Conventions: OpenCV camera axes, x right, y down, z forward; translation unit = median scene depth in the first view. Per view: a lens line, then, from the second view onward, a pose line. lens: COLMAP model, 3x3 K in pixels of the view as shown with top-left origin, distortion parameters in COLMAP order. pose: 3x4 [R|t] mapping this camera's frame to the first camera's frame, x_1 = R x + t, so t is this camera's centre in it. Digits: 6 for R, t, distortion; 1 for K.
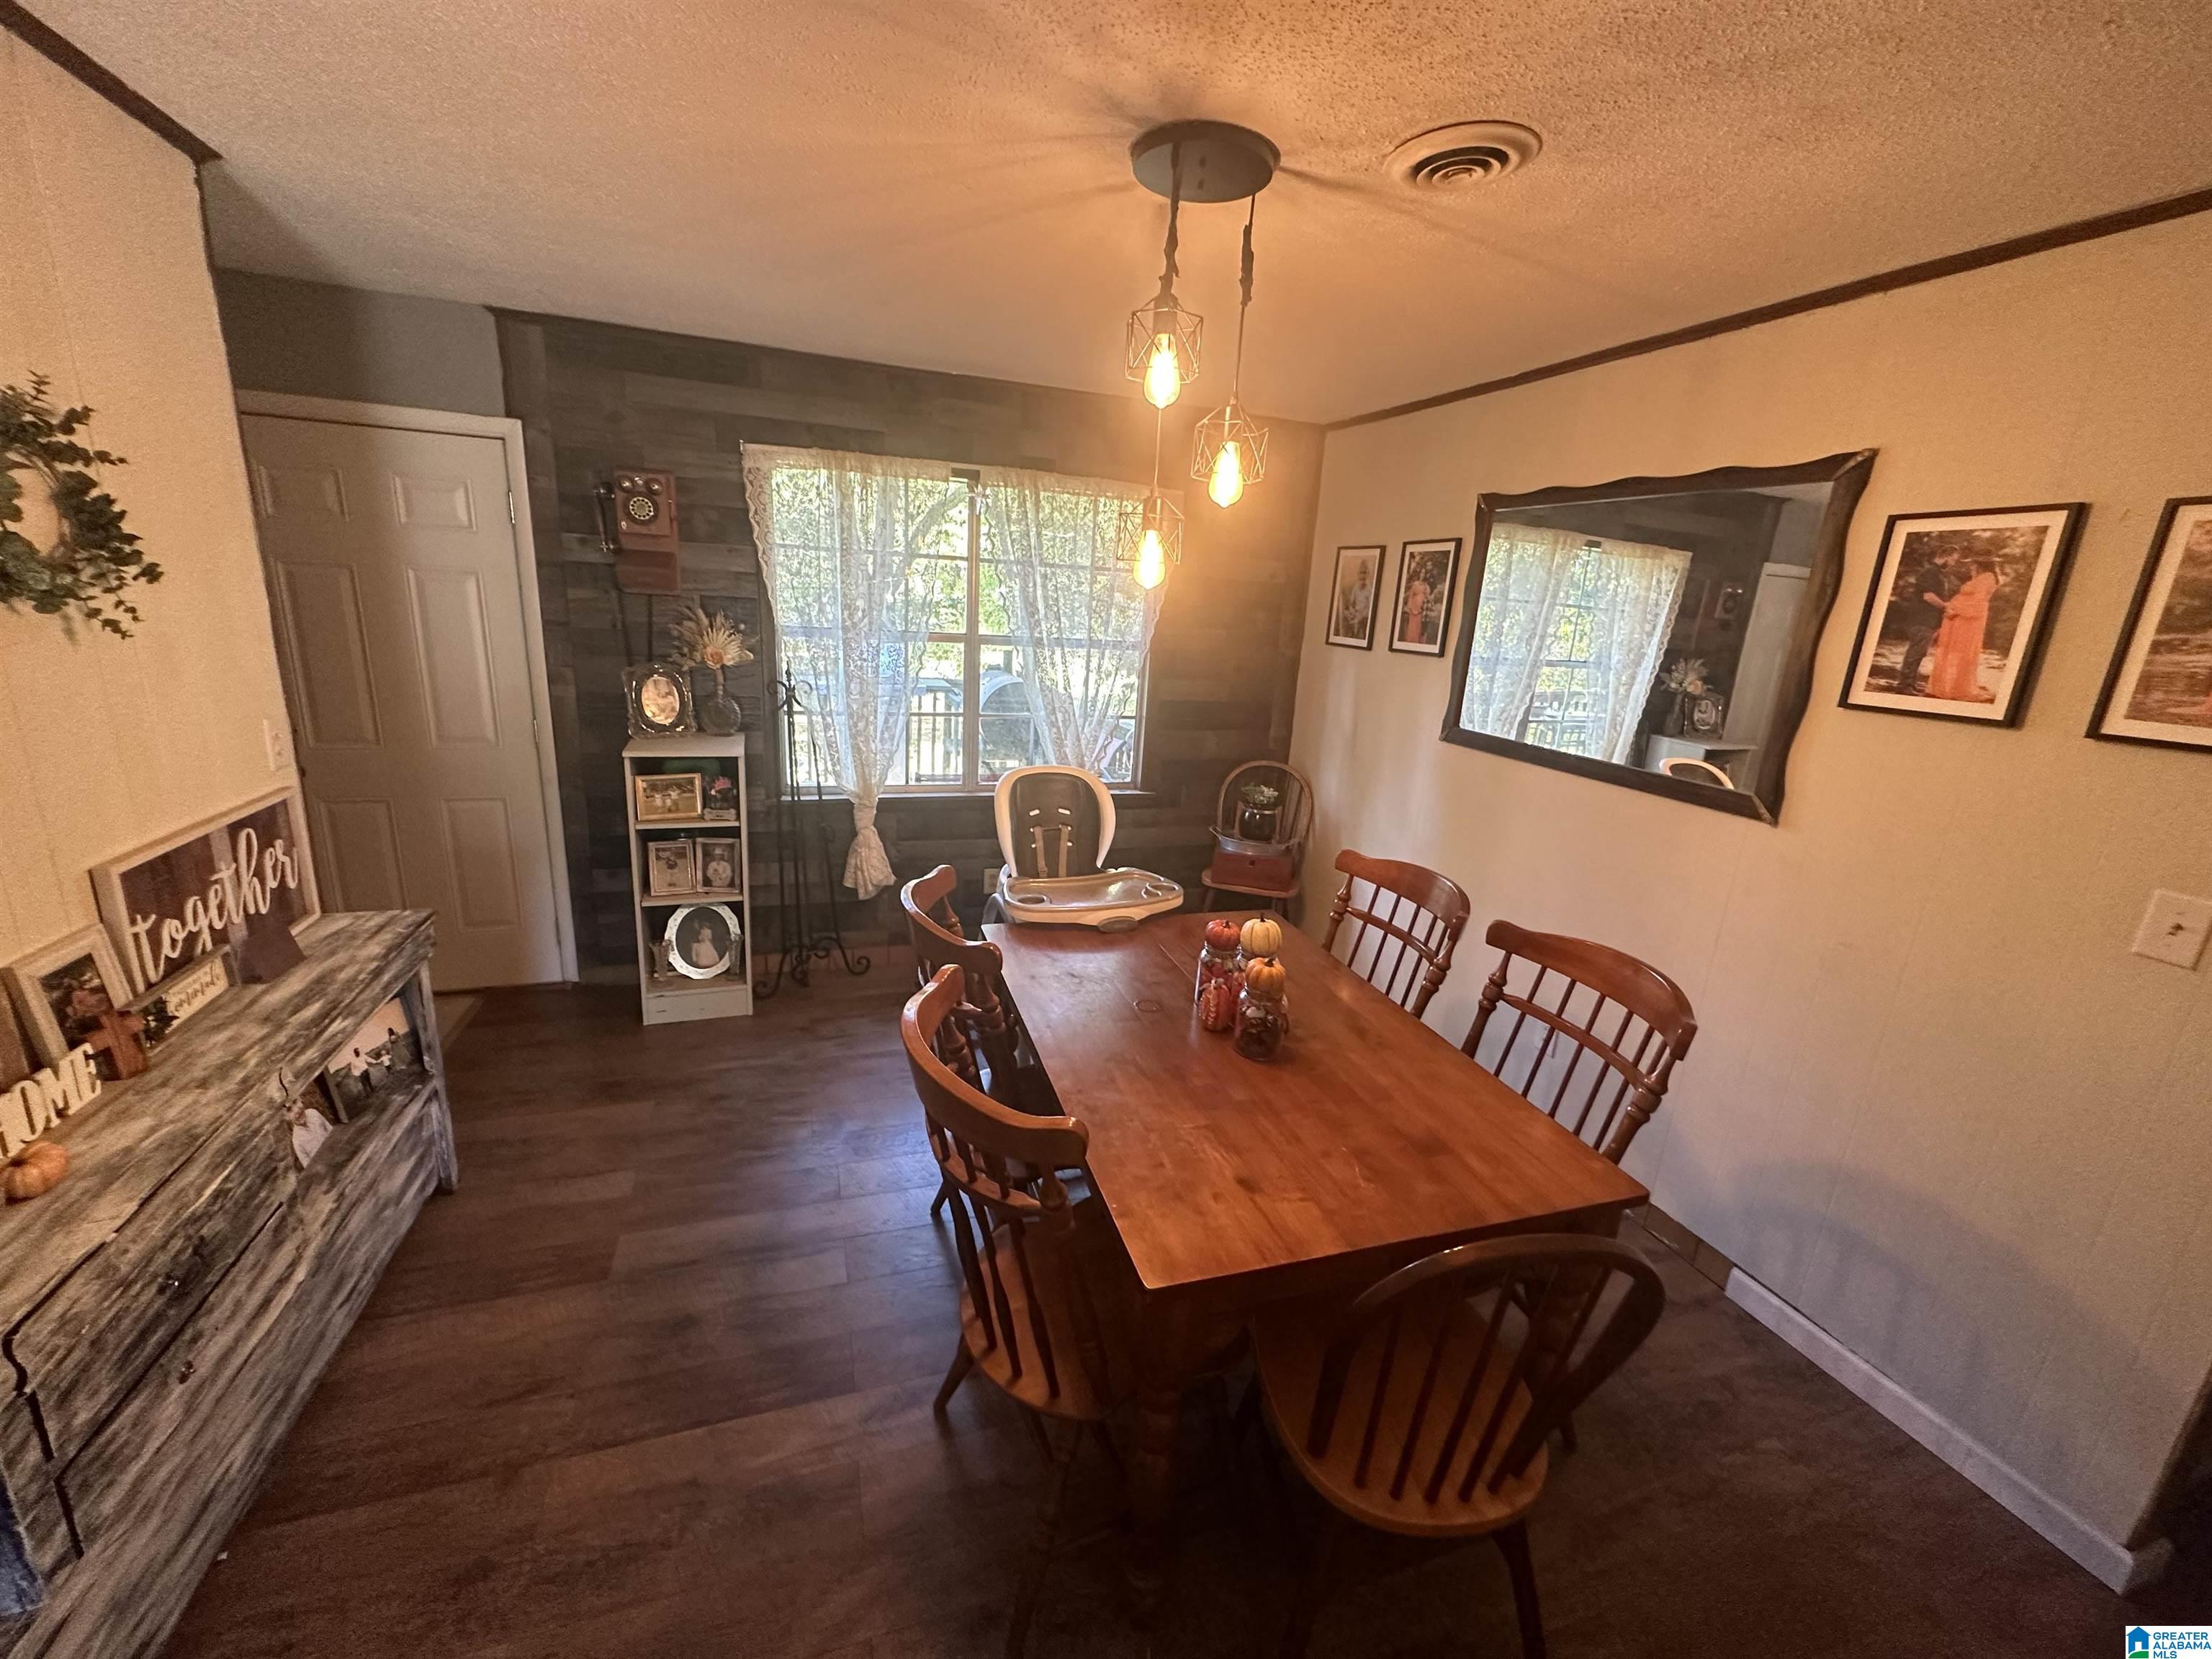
lens RADIAL K [[880.5, 0, 1103.8], [0, 880.5, 825.4], [0, 0, 1]] dist [0.000800, 0.000012]
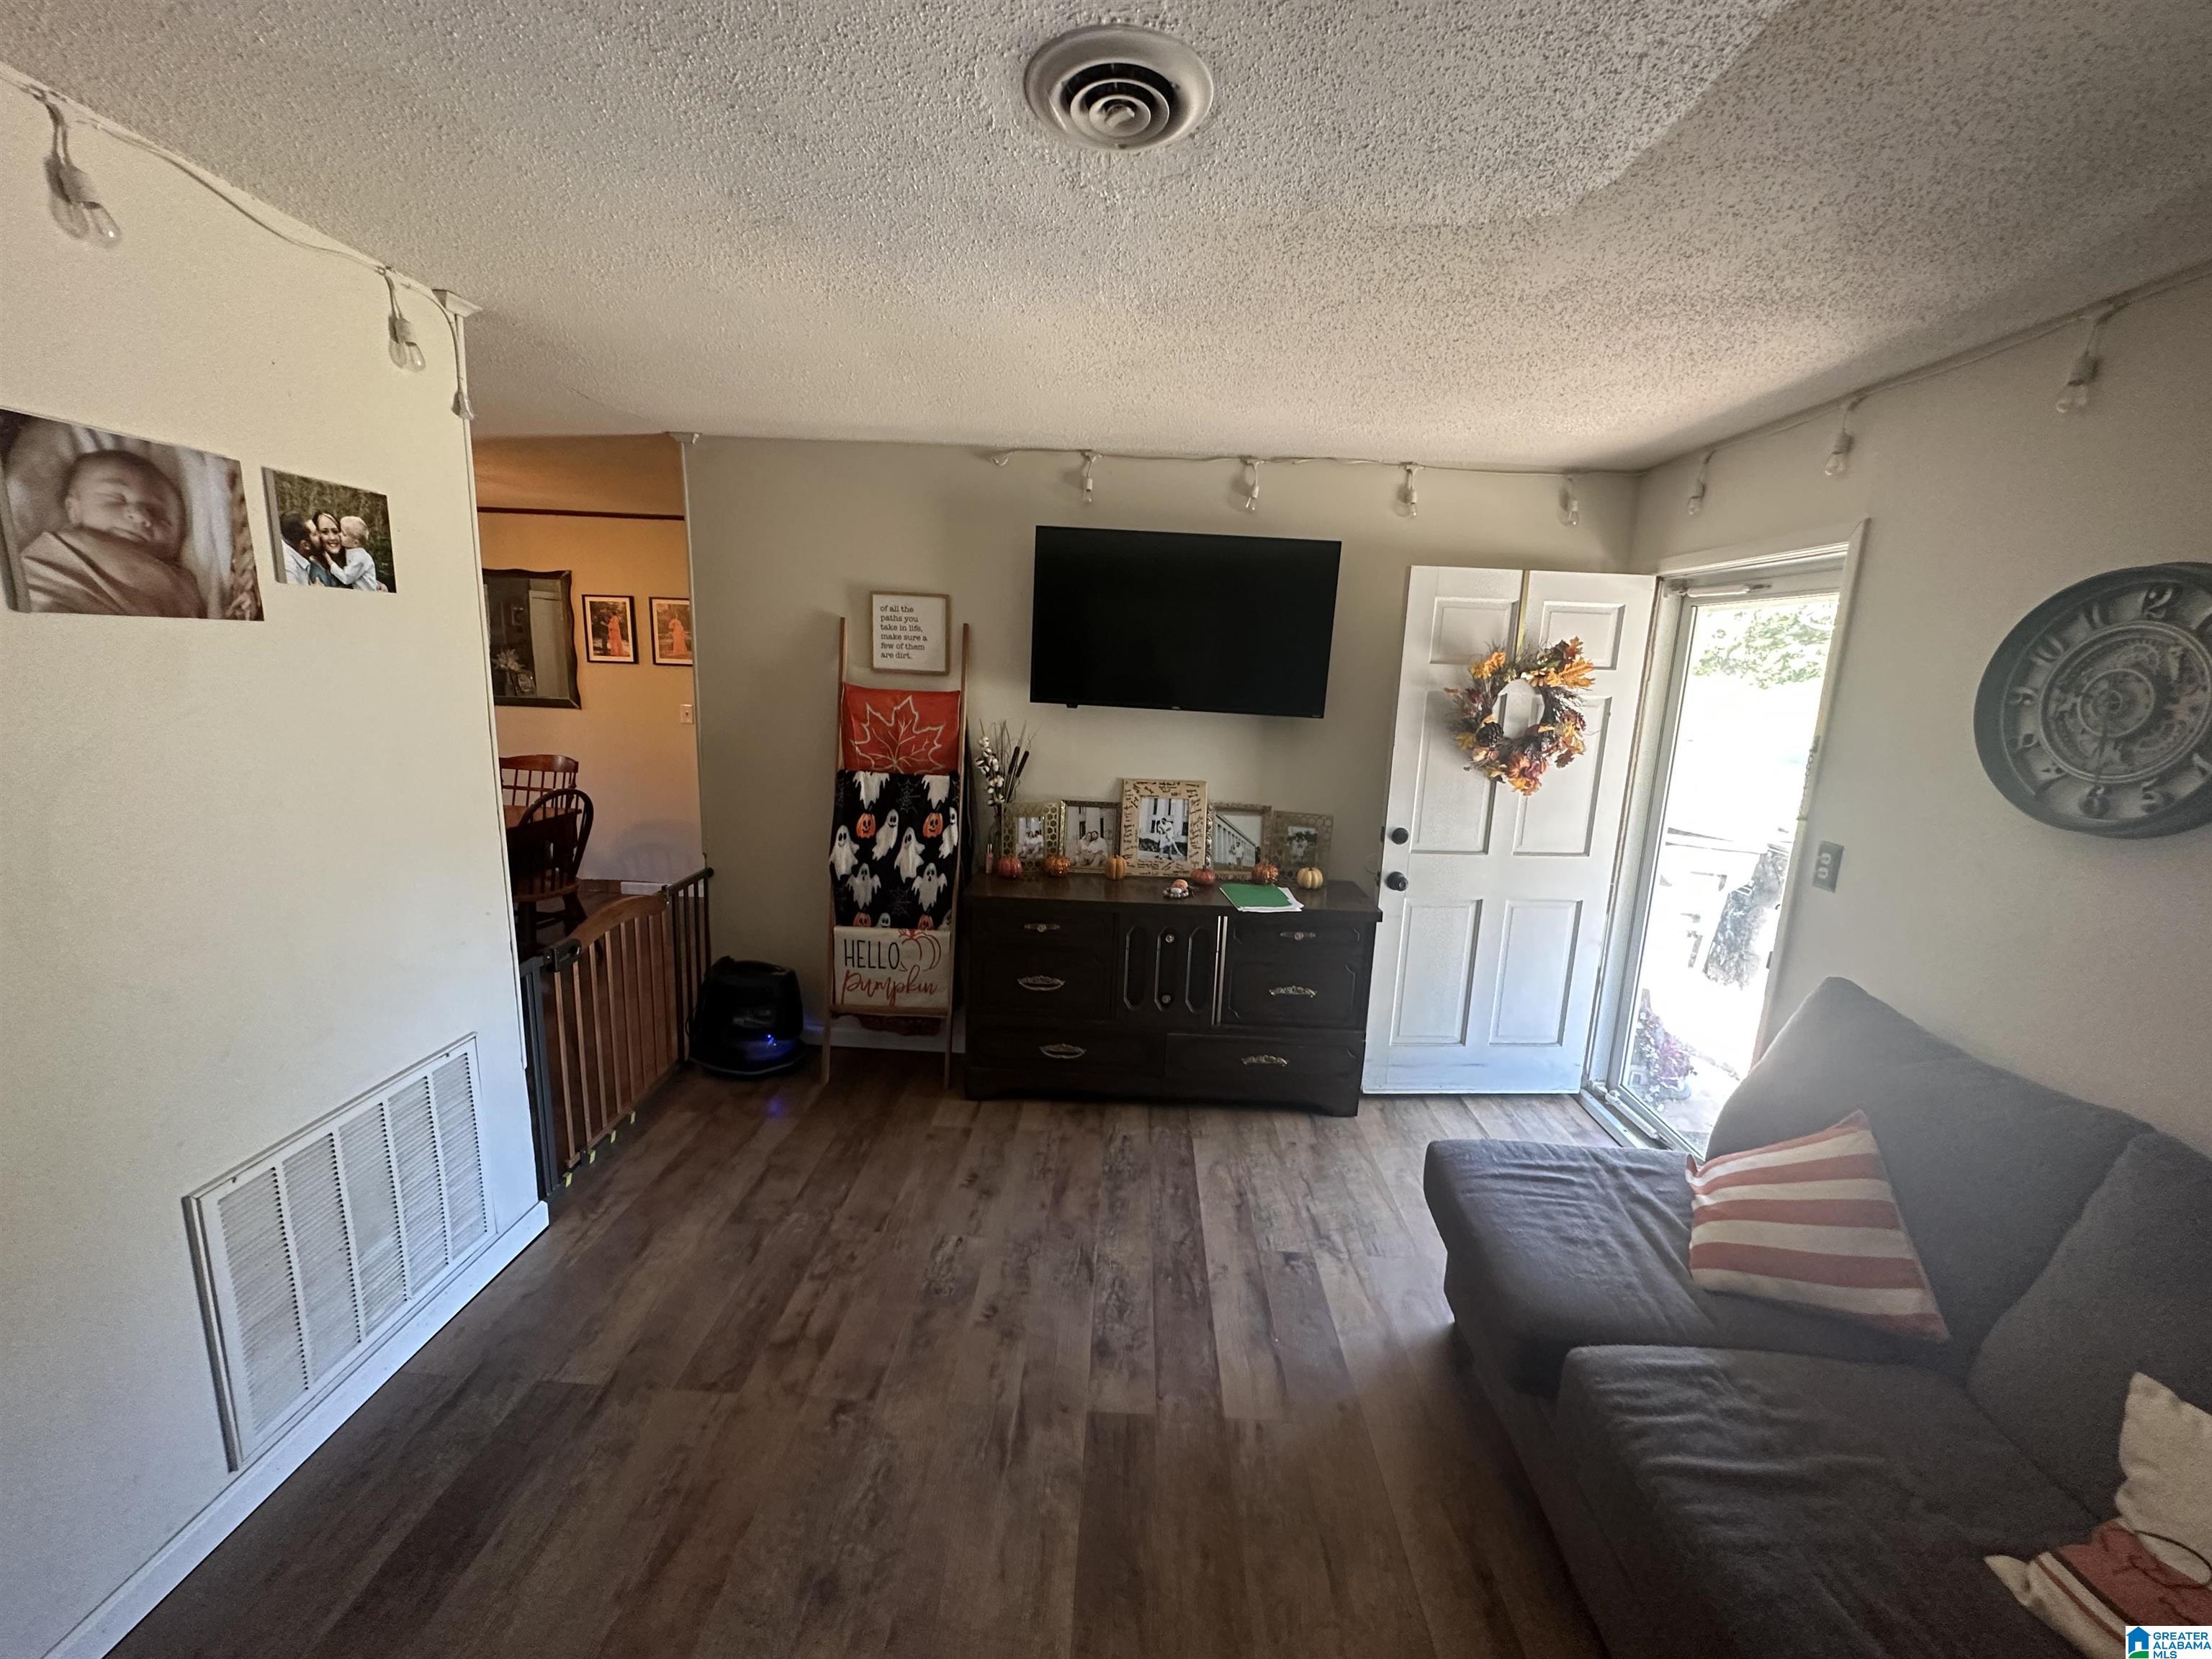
lens RADIAL K [[880.5, 0, 1103.8], [0, 880.5, 825.4], [0, 0, 1]] dist [0.000800, 0.000012]
pose [[0.356286, -0.228493, 0.906008, -1.273760], [0.222338, 0.962520, 0.155311, 0.304398], [-0.907538, 0.146105, 0.393735, -1.561762]]
